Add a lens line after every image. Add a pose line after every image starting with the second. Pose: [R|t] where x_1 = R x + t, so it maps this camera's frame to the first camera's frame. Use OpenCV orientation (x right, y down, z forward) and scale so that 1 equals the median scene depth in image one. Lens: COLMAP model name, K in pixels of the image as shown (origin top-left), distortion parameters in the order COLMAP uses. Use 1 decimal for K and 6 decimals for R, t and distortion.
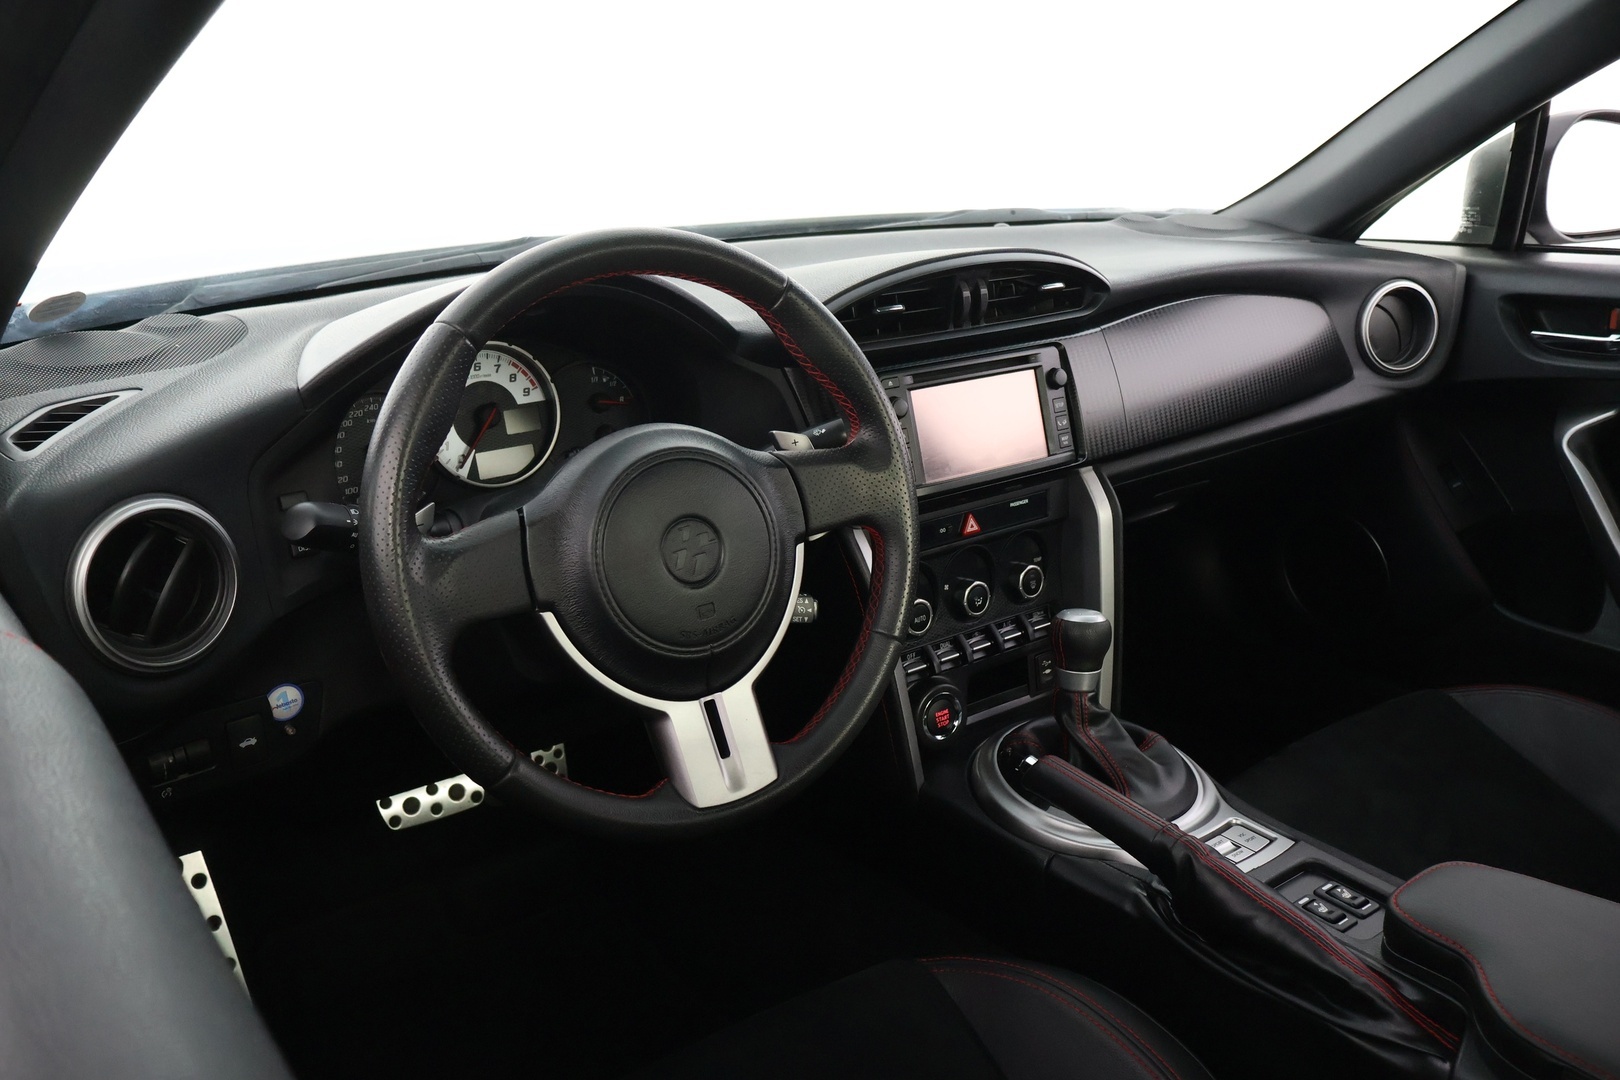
lens RADIAL K [[1371.0, 0, 810.2], [0, 1371.0, 539.7], [0, 0, 1]] dist [0.004168, 0.001365]
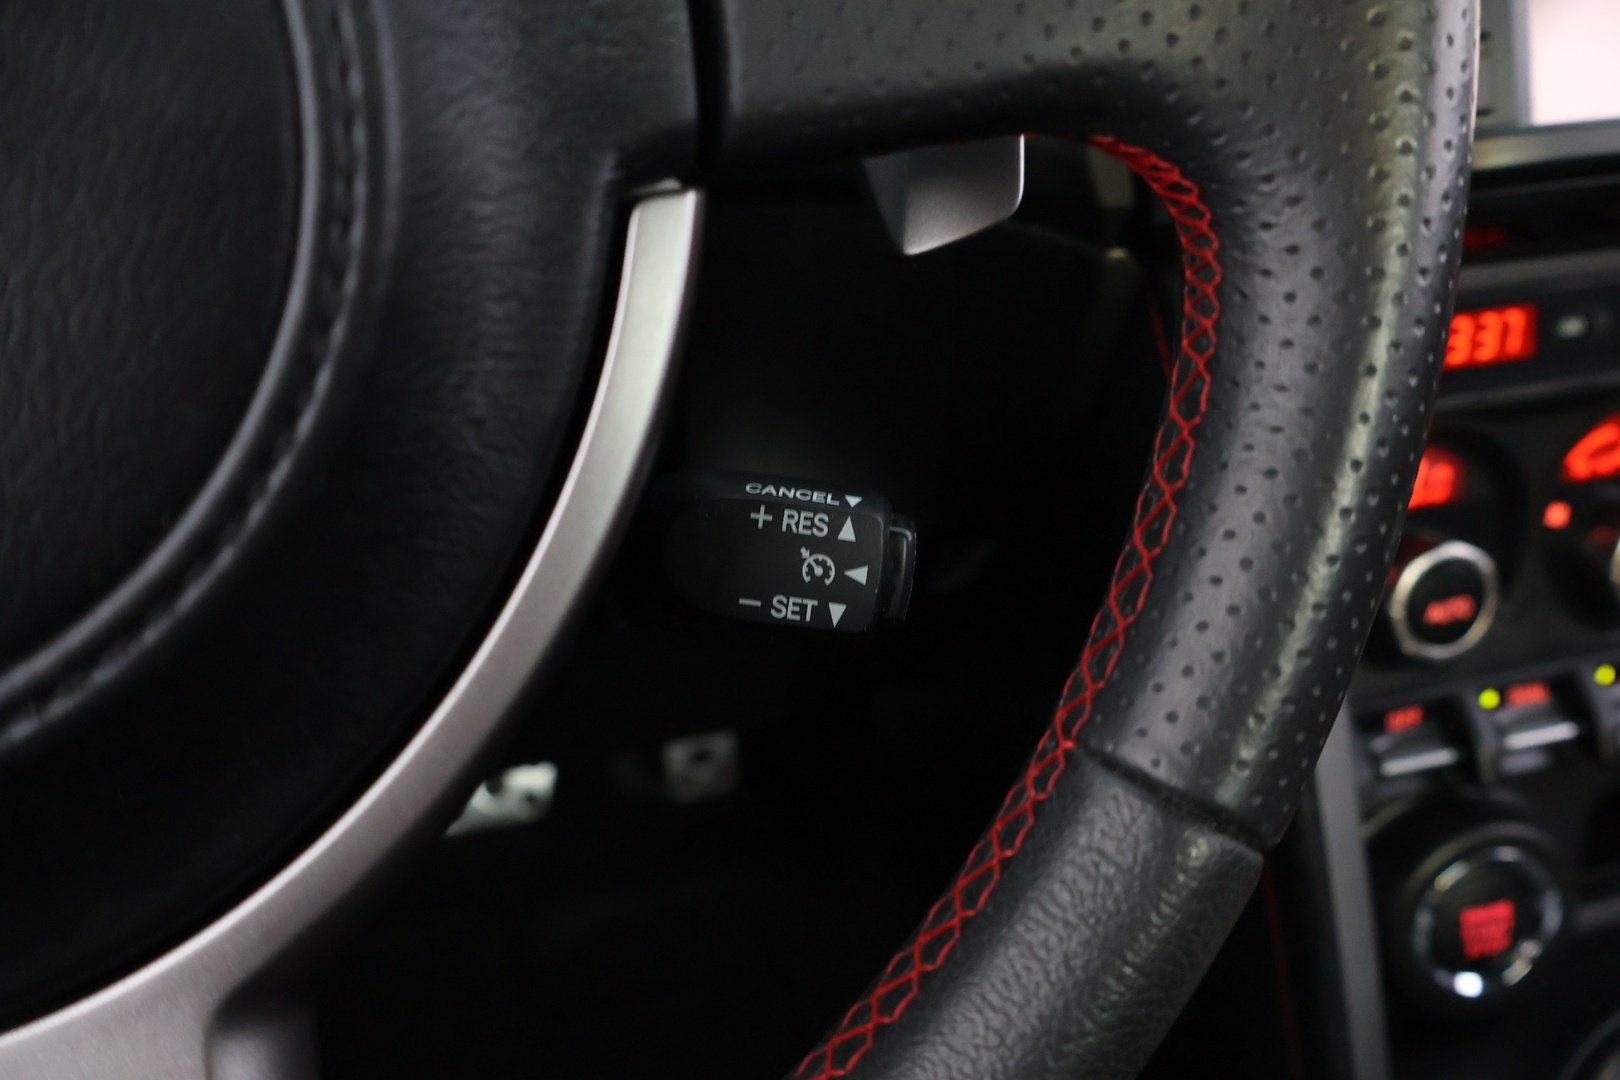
lens RADIAL K [[1371.0, 0, 806.7], [0, 1371.0, 536.5], [0, 0, 1]] dist [0.004168, 0.001365]
pose [[0.922871, 0.116796, -0.366971, 0.058006], [-0.079596, 0.990175, 0.114972, 0.017962], [0.376793, -0.076895, 0.923100, 0.660704]]
